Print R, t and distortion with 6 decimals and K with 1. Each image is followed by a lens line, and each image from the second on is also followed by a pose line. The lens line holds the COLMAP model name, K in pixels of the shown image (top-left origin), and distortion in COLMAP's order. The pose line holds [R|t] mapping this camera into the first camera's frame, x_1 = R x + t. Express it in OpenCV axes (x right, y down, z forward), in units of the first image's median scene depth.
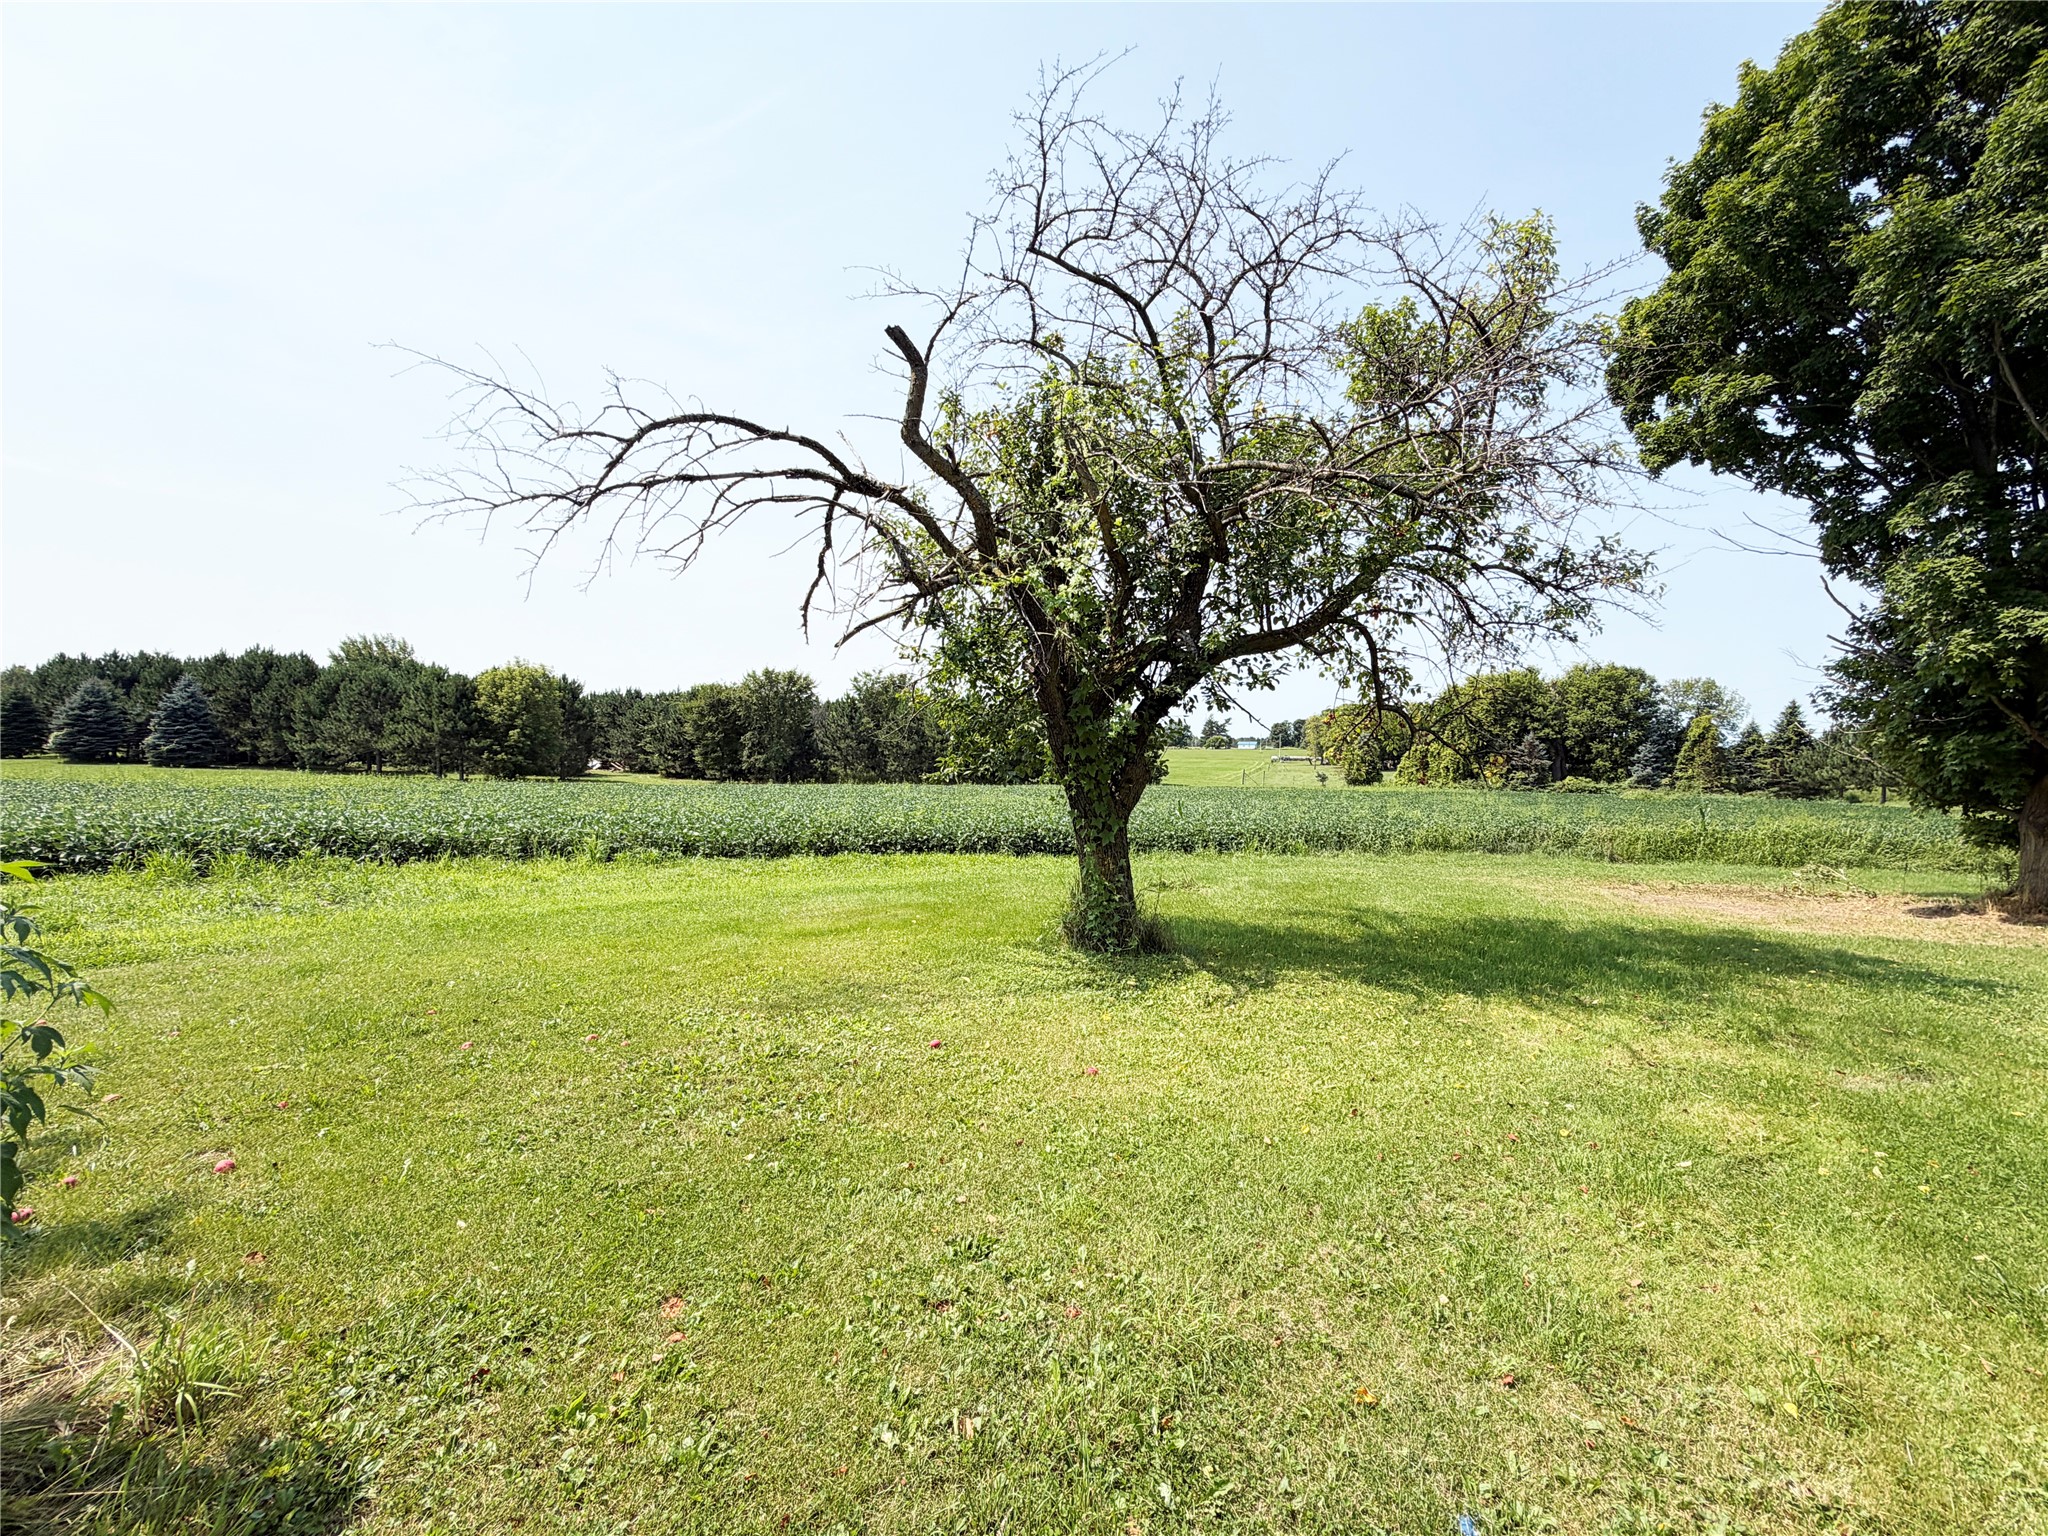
lens RADIAL K [[883.9, 0, 1028.7], [0, 883.9, 772.4], [0, 0, 1]] dist [0.003404, -0.000132]
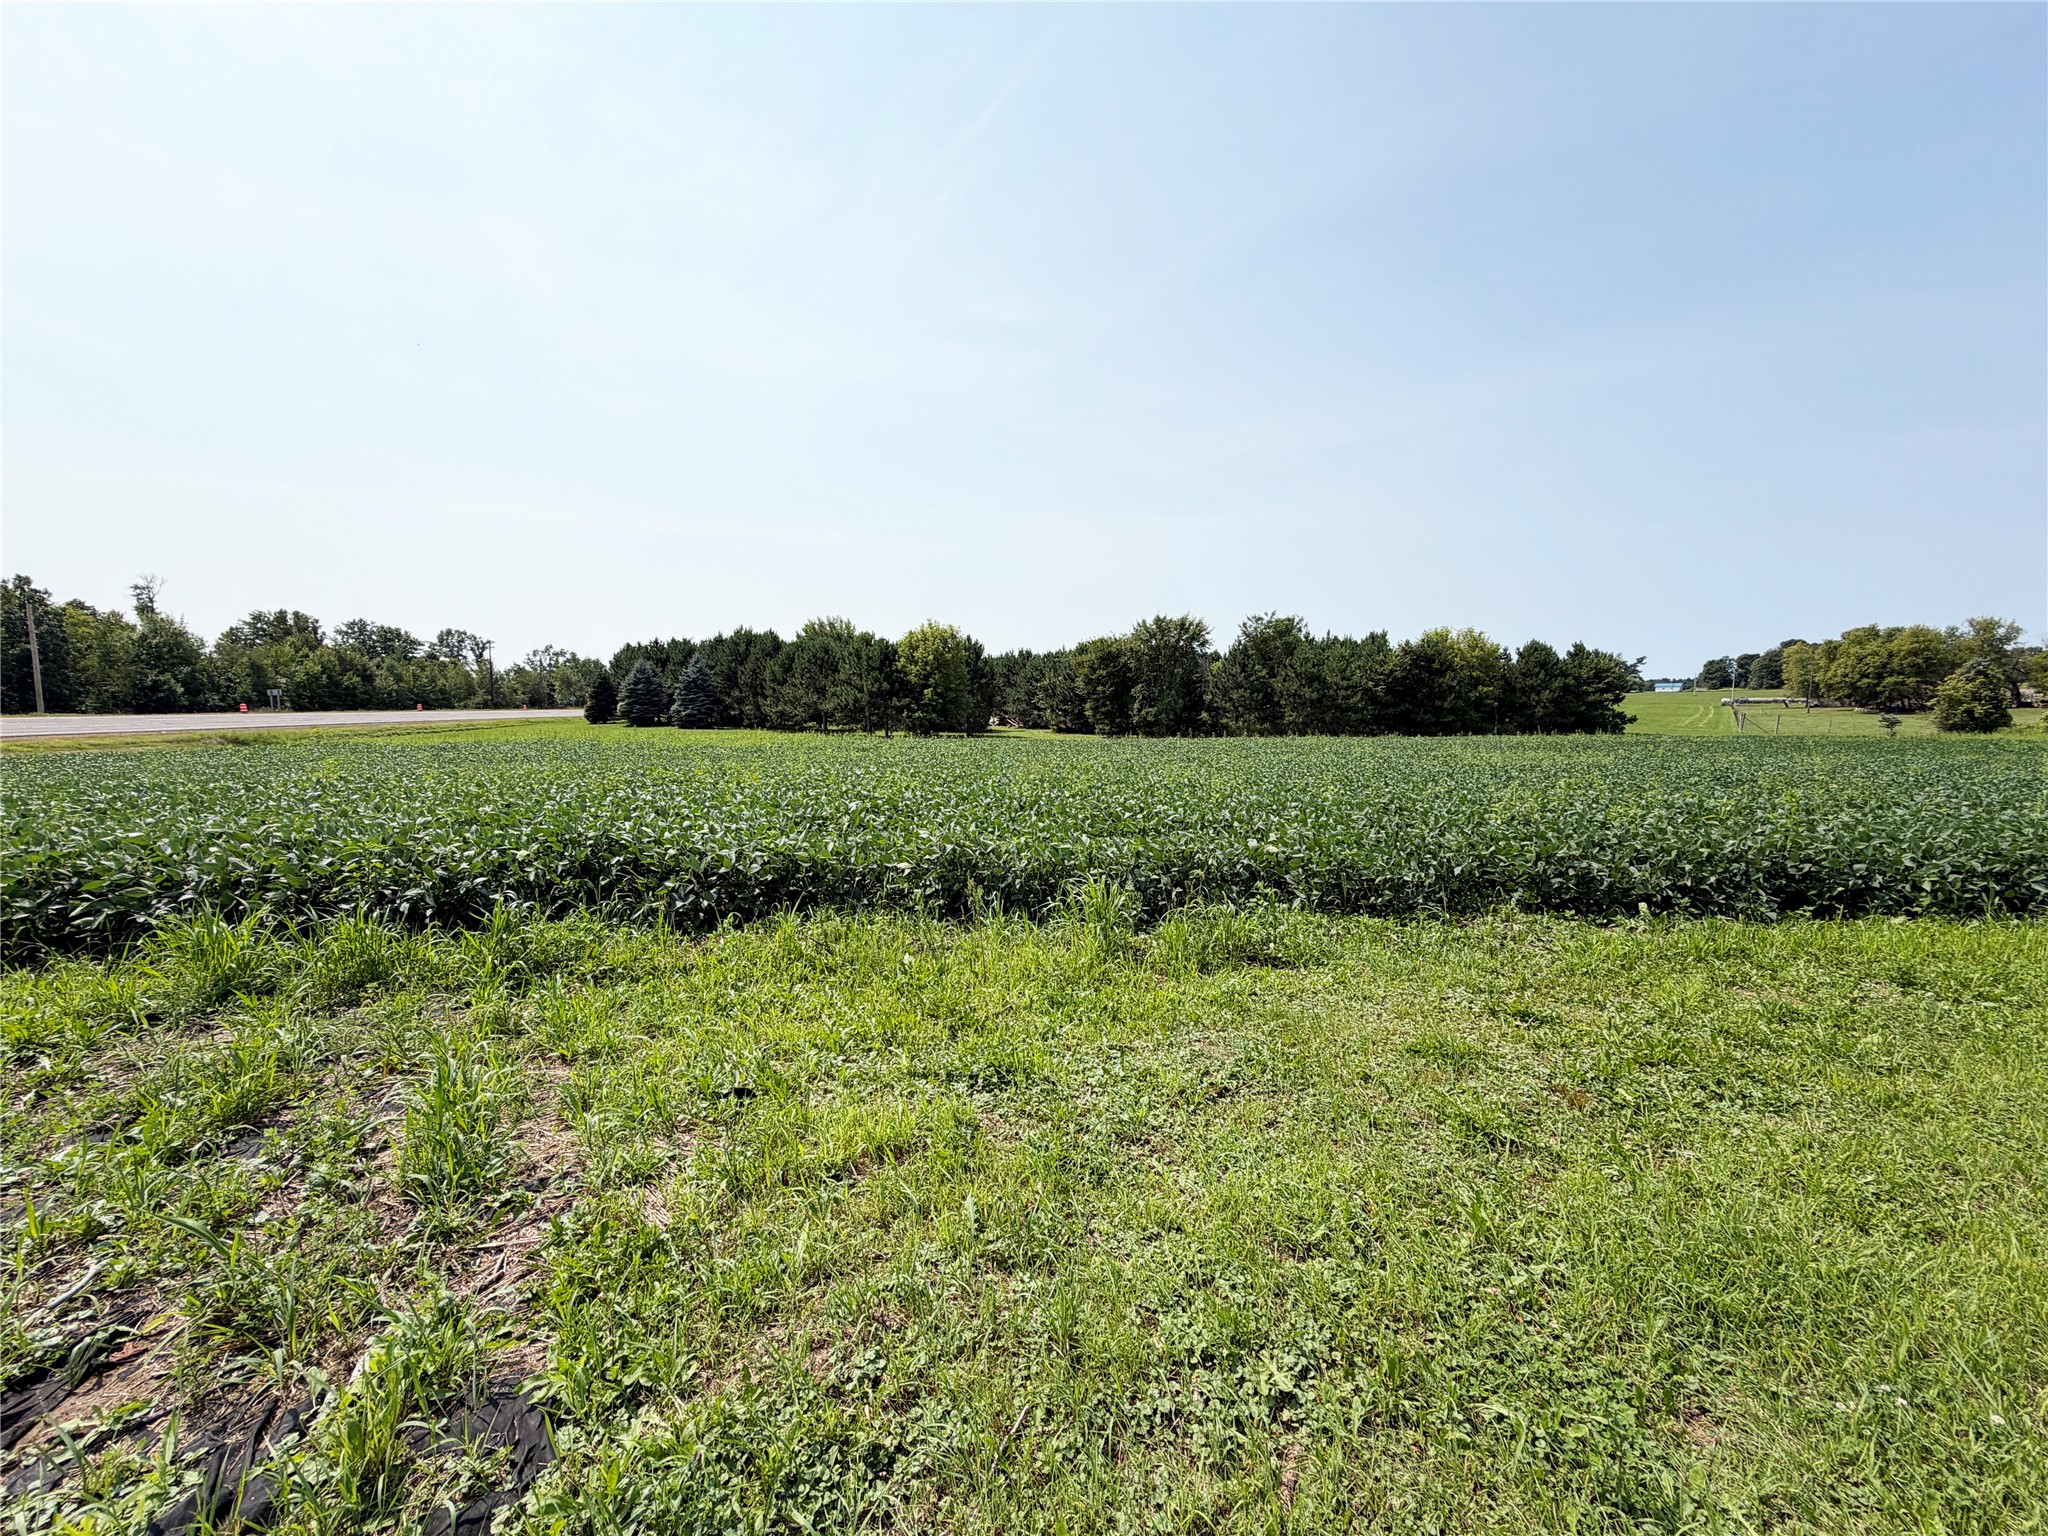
lens RADIAL K [[819.2, 0, 1029.6], [0, 819.2, 773.5], [0, 0, 1]] dist [-0.000759, 0.000151]
pose [[0.918899, 0.007891, -0.394413, -0.073315], [0.014887, 0.998394, 0.054657, 0.000972], [0.394211, -0.056096, 0.917306, 0.126654]]
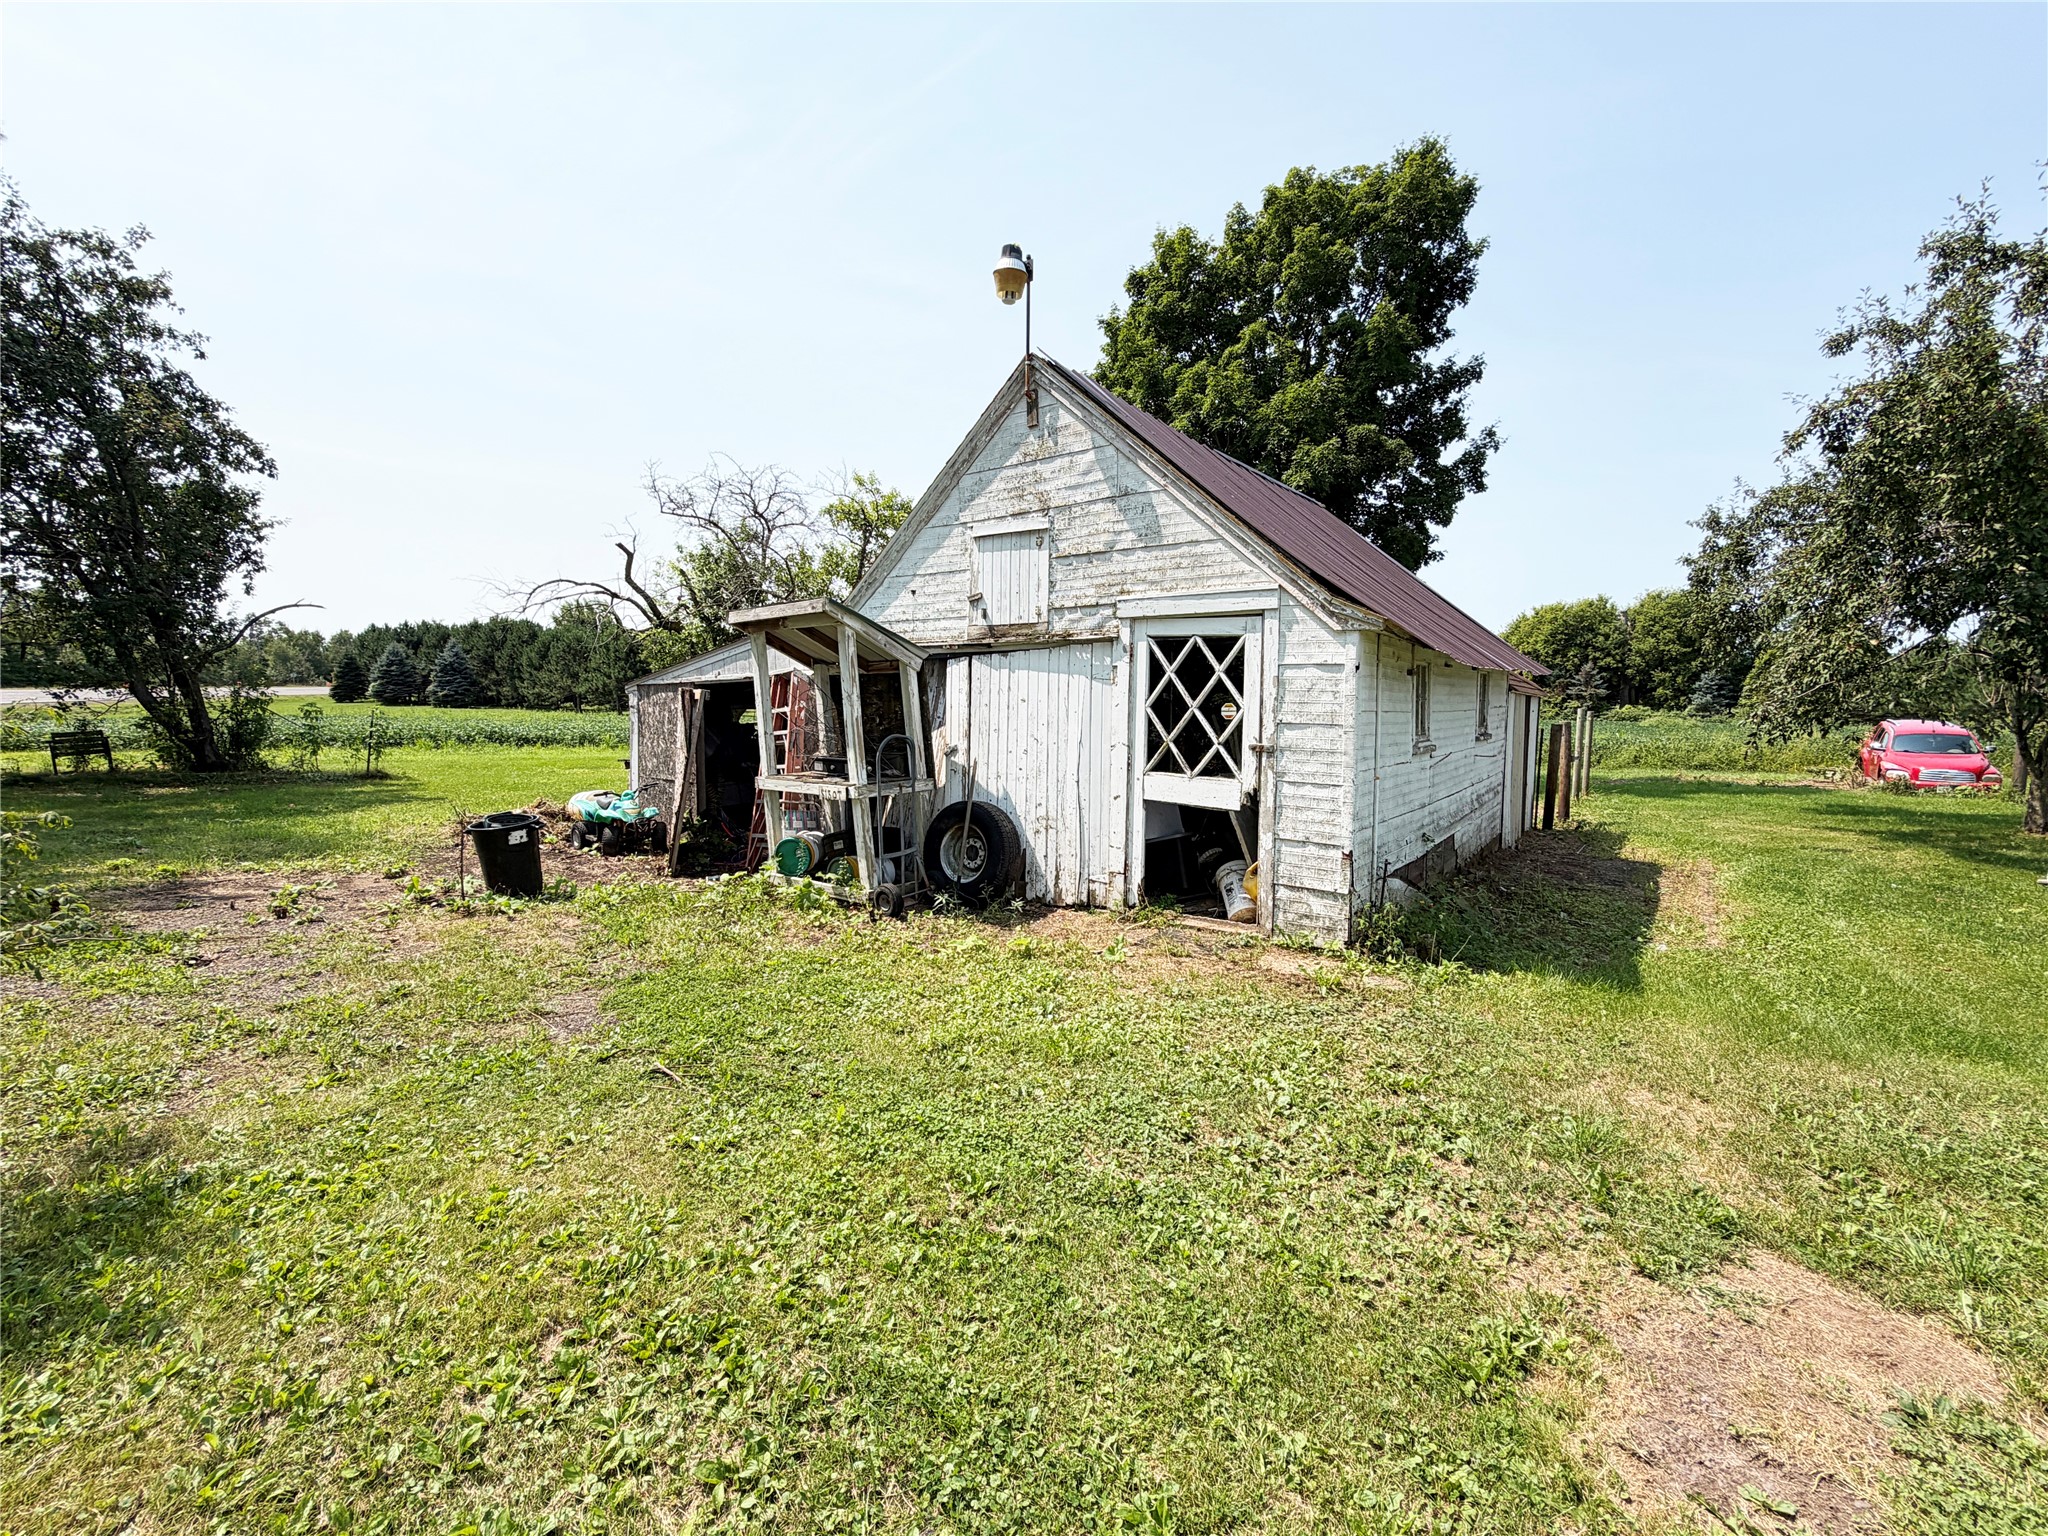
lens RADIAL K [[883.9, 0, 1025.2], [0, 883.9, 762.4], [0, 0, 1]] dist [0.003404, -0.000132]
pose [[0.980747, 0.003039, -0.195259, 0.154125], [0.008672, 0.998215, 0.059090, 0.004751], [0.195090, -0.059646, 0.978970, -0.144883]]
